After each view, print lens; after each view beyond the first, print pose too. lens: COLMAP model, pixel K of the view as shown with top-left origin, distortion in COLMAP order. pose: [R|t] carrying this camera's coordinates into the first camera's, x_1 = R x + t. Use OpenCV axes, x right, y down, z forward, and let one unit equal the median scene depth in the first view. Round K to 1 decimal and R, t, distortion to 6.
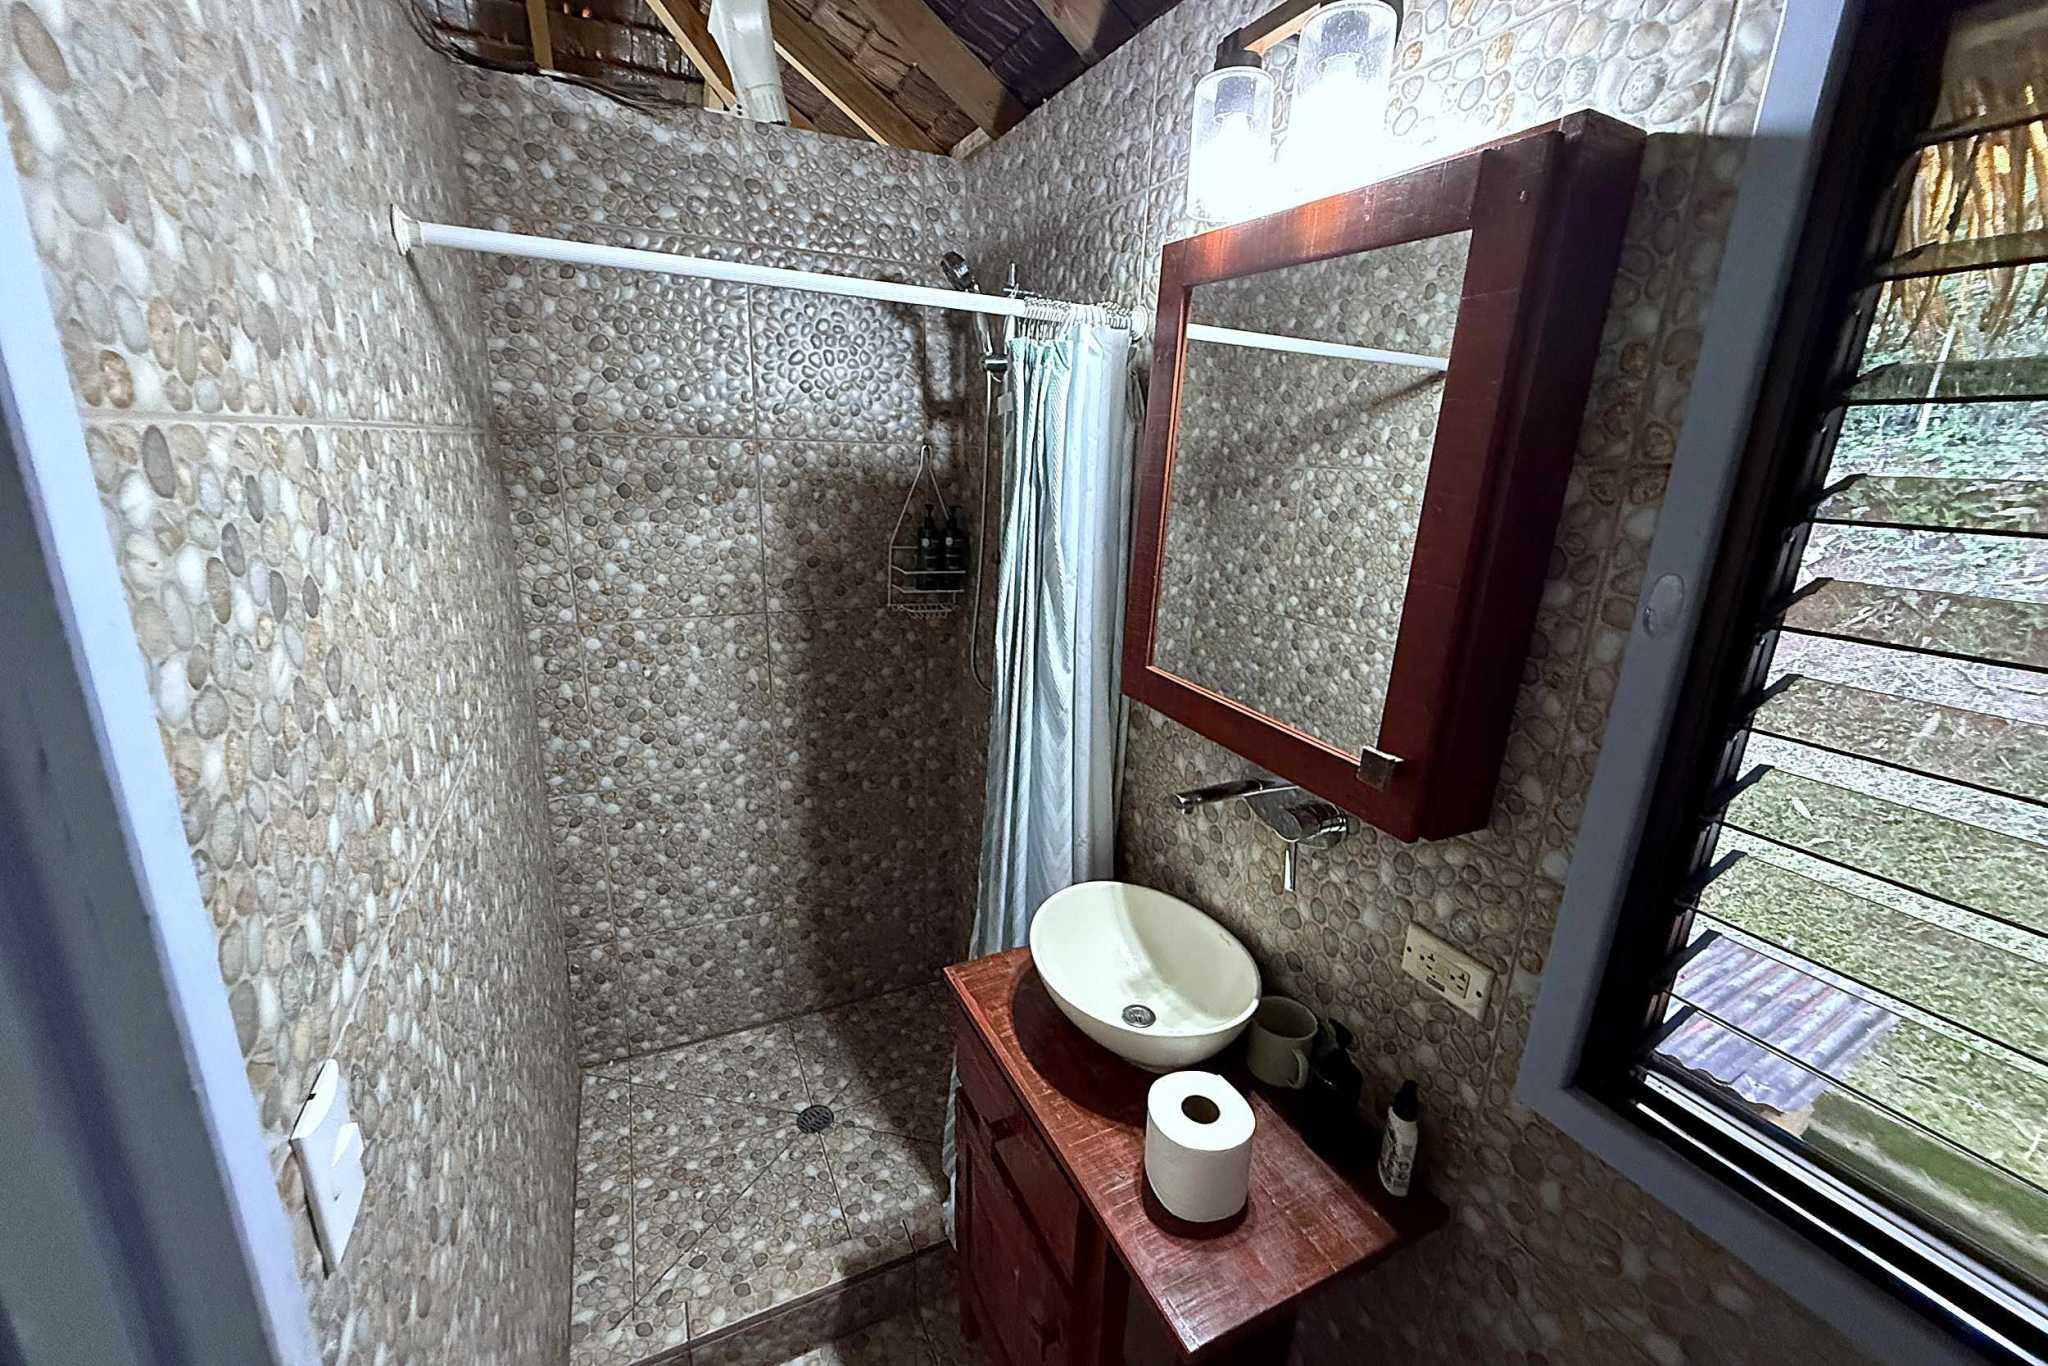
lens RADIAL K [[821.4, 0, 1015.9], [0, 821.4, 685.3], [0, 0, 1]] dist [-0.002013, 0.001177]
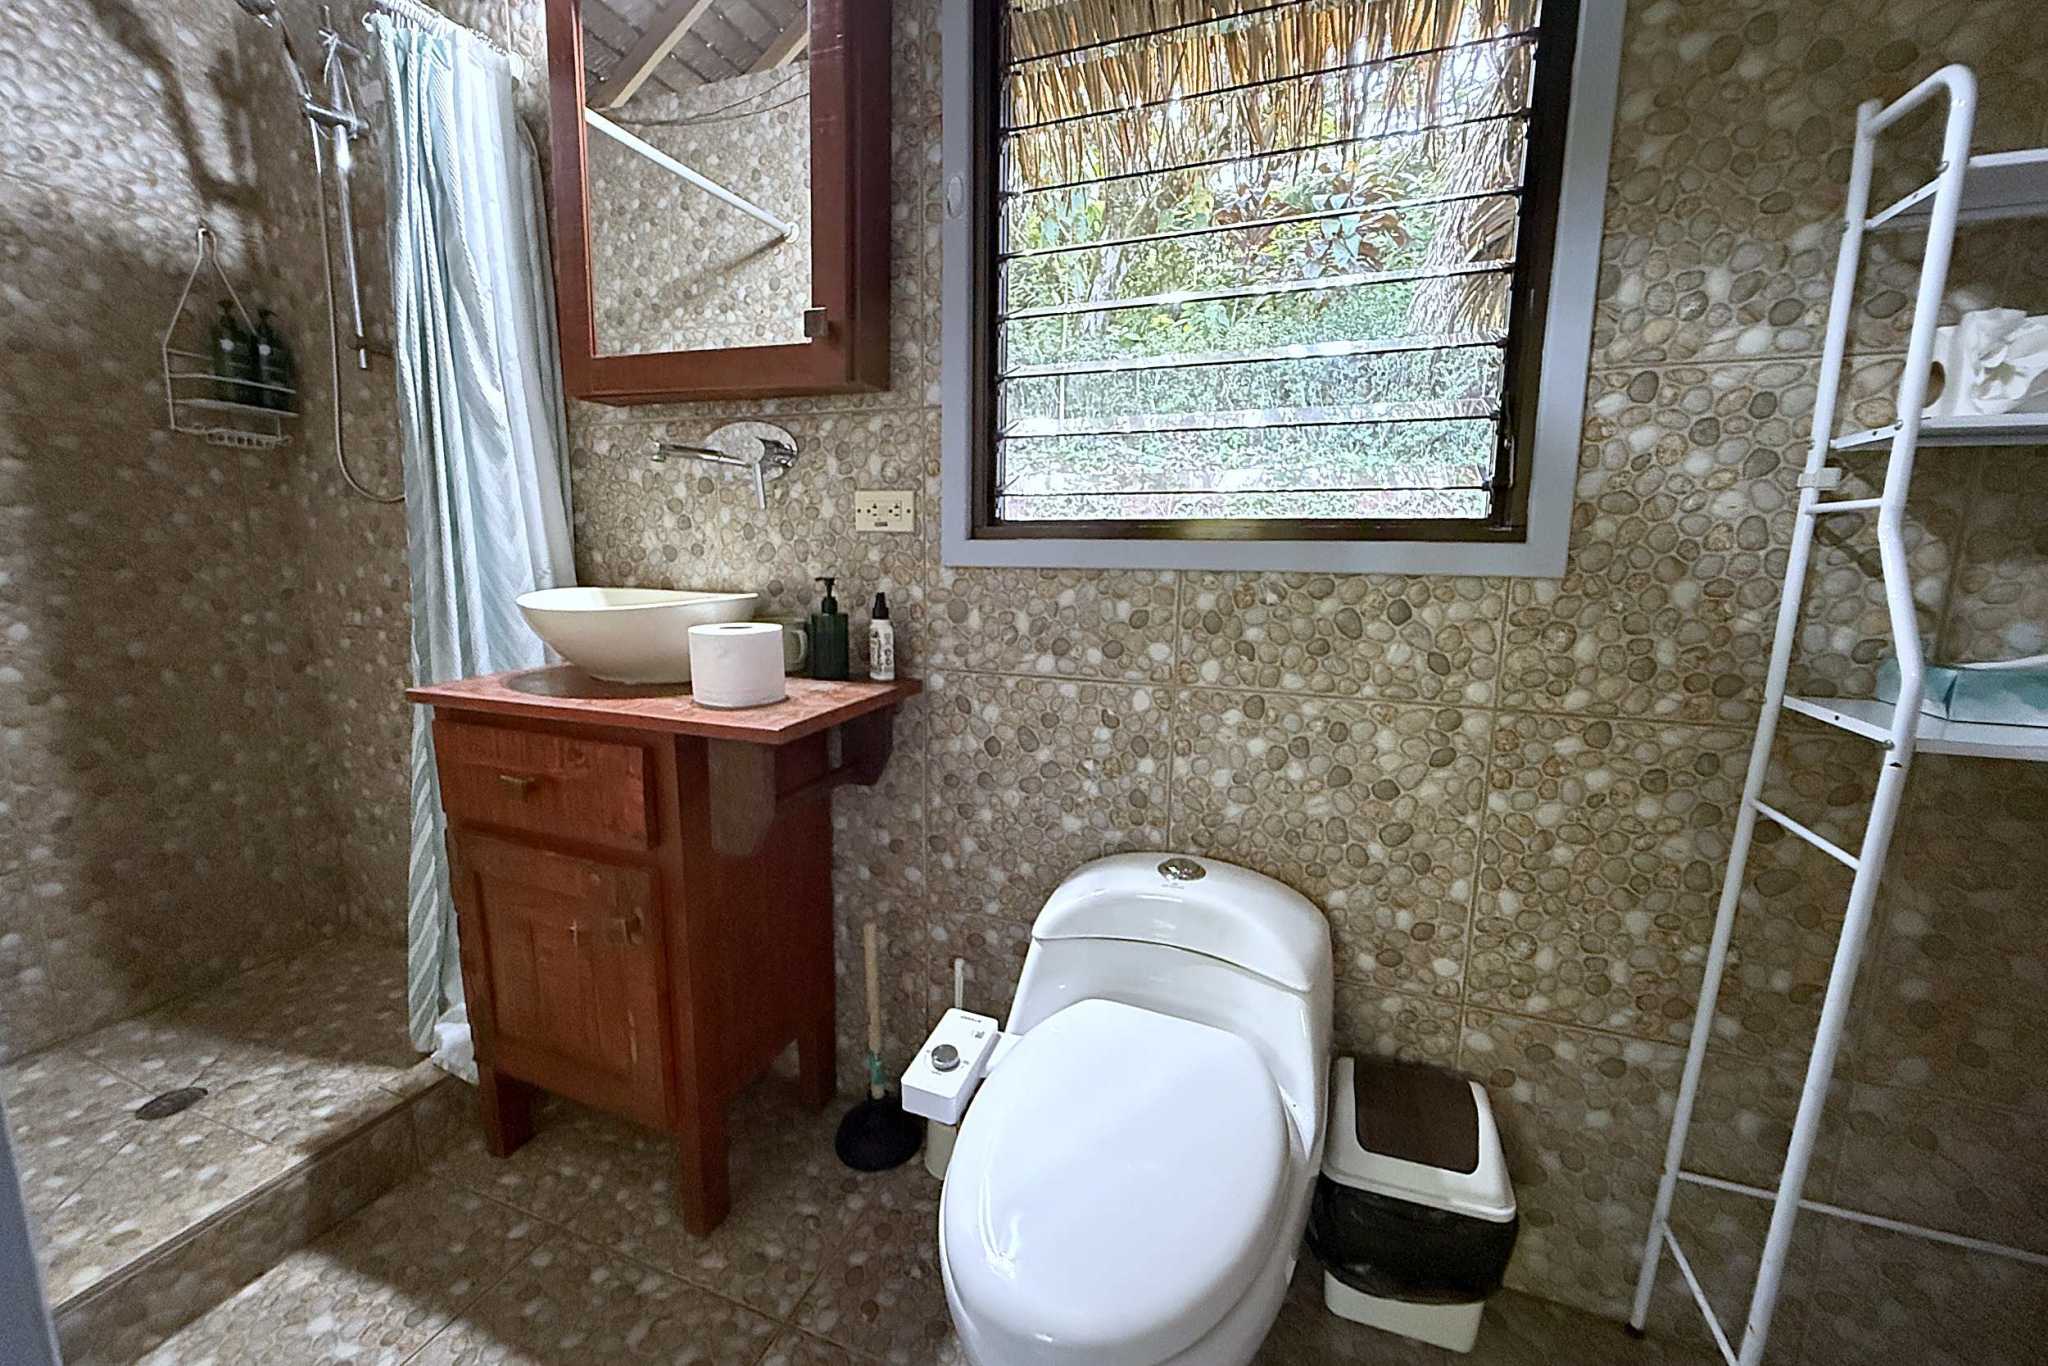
lens RADIAL K [[821.4, 0, 1012.7], [0, 821.4, 684.8], [0, 0, 1]] dist [-0.002013, 0.001177]
pose [[0.726366, -0.141673, 0.672548, -0.150081], [0.203223, 0.979043, -0.013248, 0.349491], [-0.656576, 0.146300, 0.739935, -0.066331]]
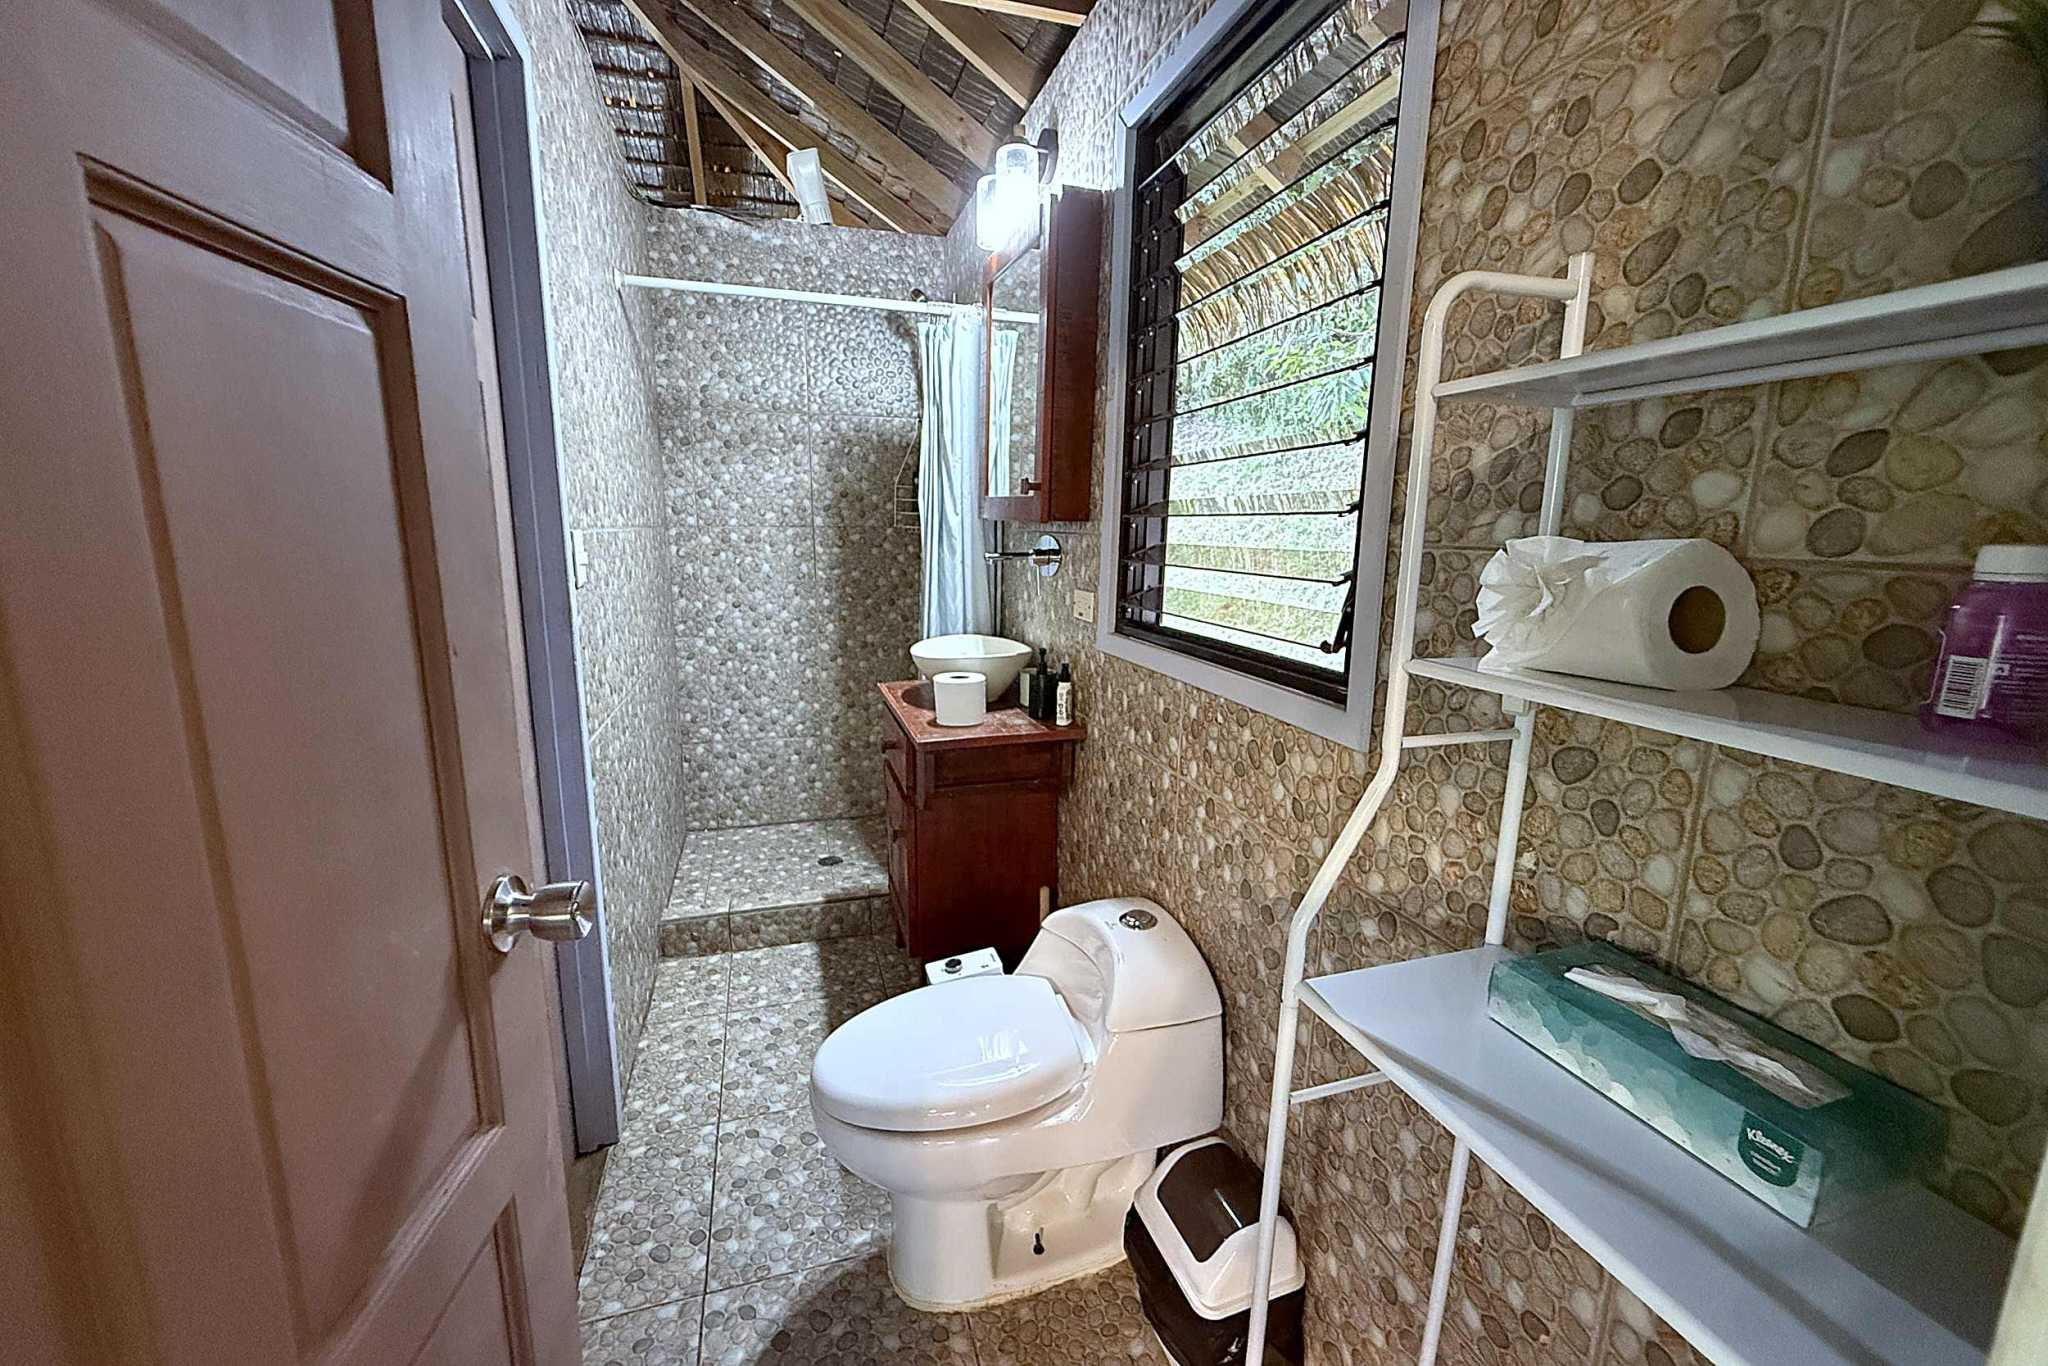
lens RADIAL K [[821.4, 0, 1015.5], [0, 821.4, 686.9], [0, 0, 1]] dist [-0.002013, 0.001177]
pose [[0.987507, 0.007513, -0.157396, 0.333866], [-0.021078, 0.996184, -0.084692, 0.353398], [0.156160, 0.086952, 0.983897, -0.456578]]
